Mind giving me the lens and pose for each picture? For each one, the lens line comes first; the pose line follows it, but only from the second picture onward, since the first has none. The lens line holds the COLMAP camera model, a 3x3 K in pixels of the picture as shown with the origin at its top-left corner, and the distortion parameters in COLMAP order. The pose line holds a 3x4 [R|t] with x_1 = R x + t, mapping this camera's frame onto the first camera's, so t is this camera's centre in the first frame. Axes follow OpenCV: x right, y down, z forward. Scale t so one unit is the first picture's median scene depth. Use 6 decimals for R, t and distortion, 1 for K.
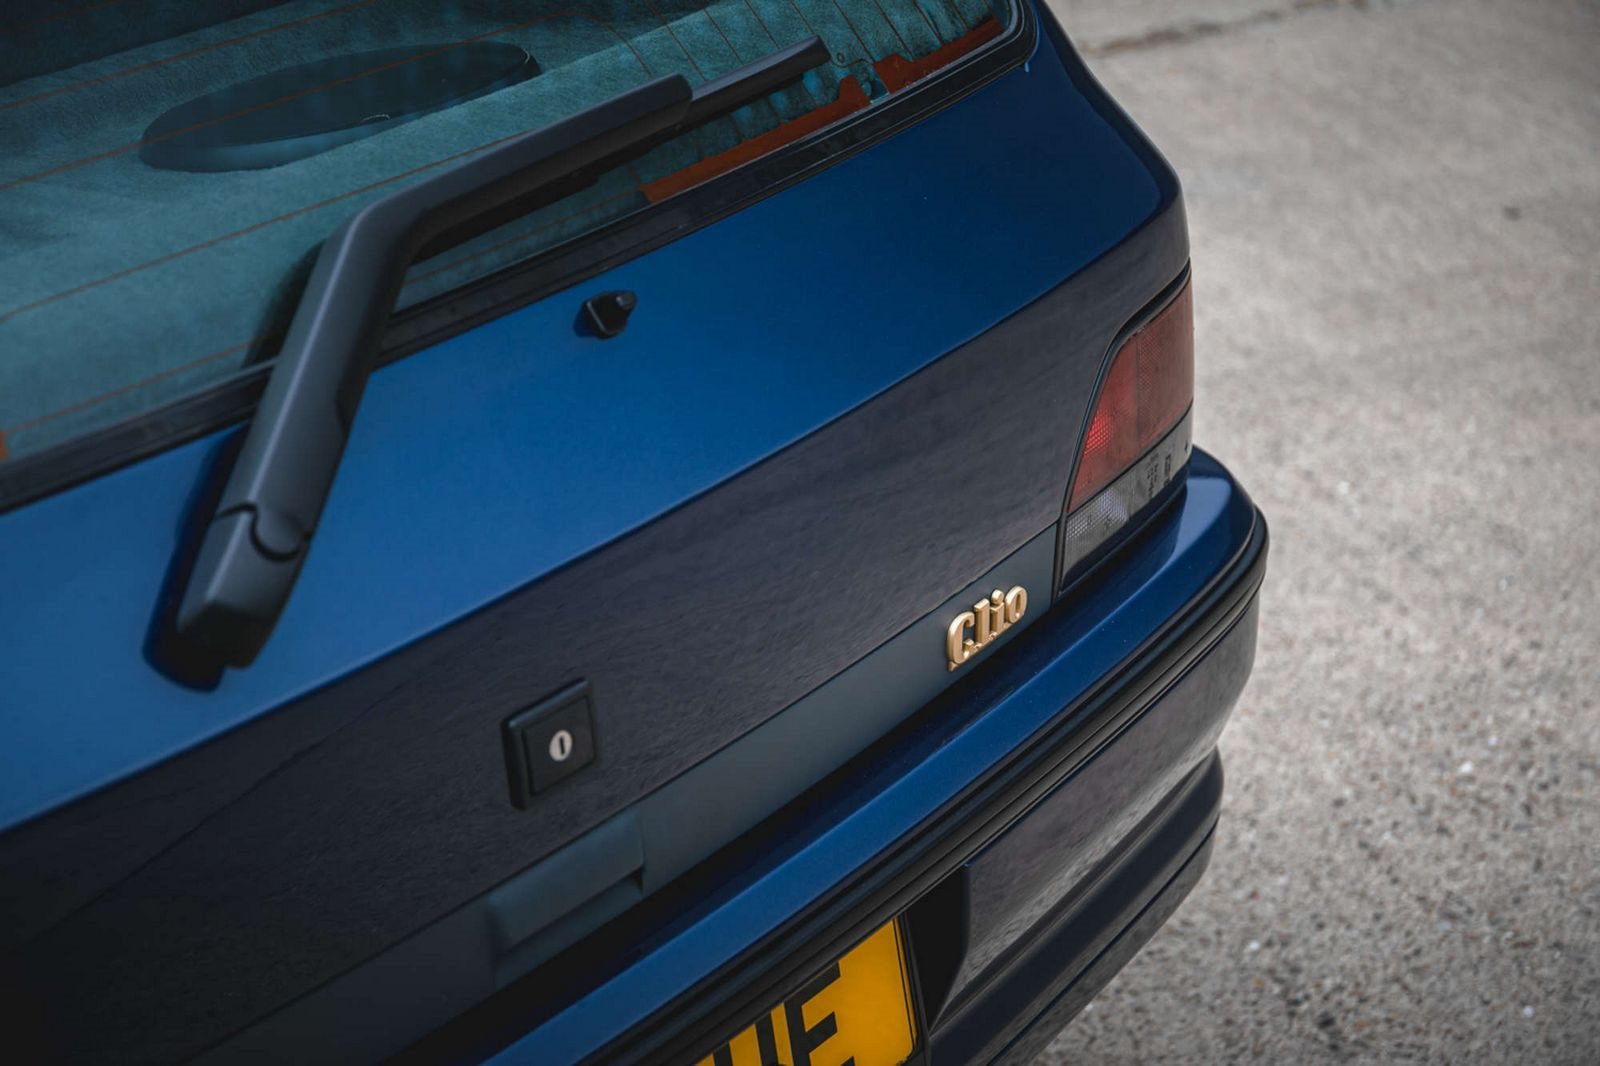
lens RADIAL K [[2876.3, 0, 803.5], [0, 2876.3, 527.8], [0, 0, 1]] dist [0.109559, 0.000000]
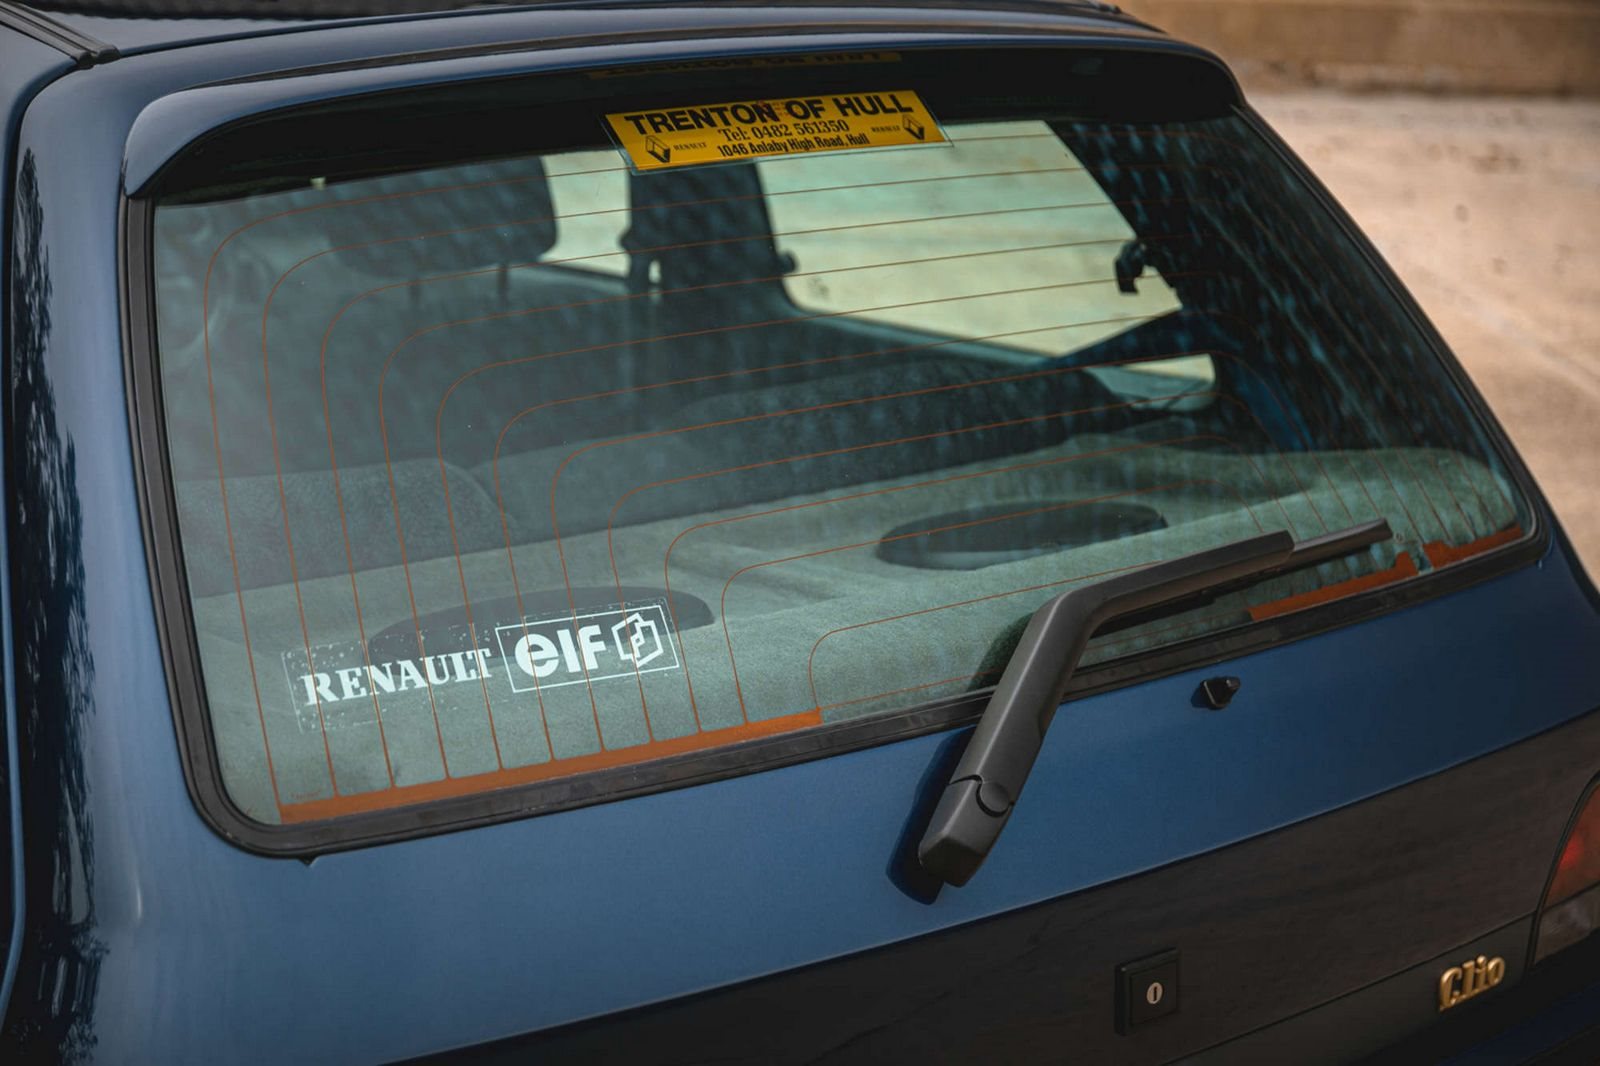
lens RADIAL K [[2876.3, 0, 799.3], [0, 2876.3, 540.8], [0, 0, 1]] dist [0.109559, 0.000000]
pose [[0.980713, 0.107574, -0.163185, -0.046550], [-0.134603, 0.977095, -0.164828, 0.109900], [0.141716, 0.183614, 0.972729, -0.390585]]
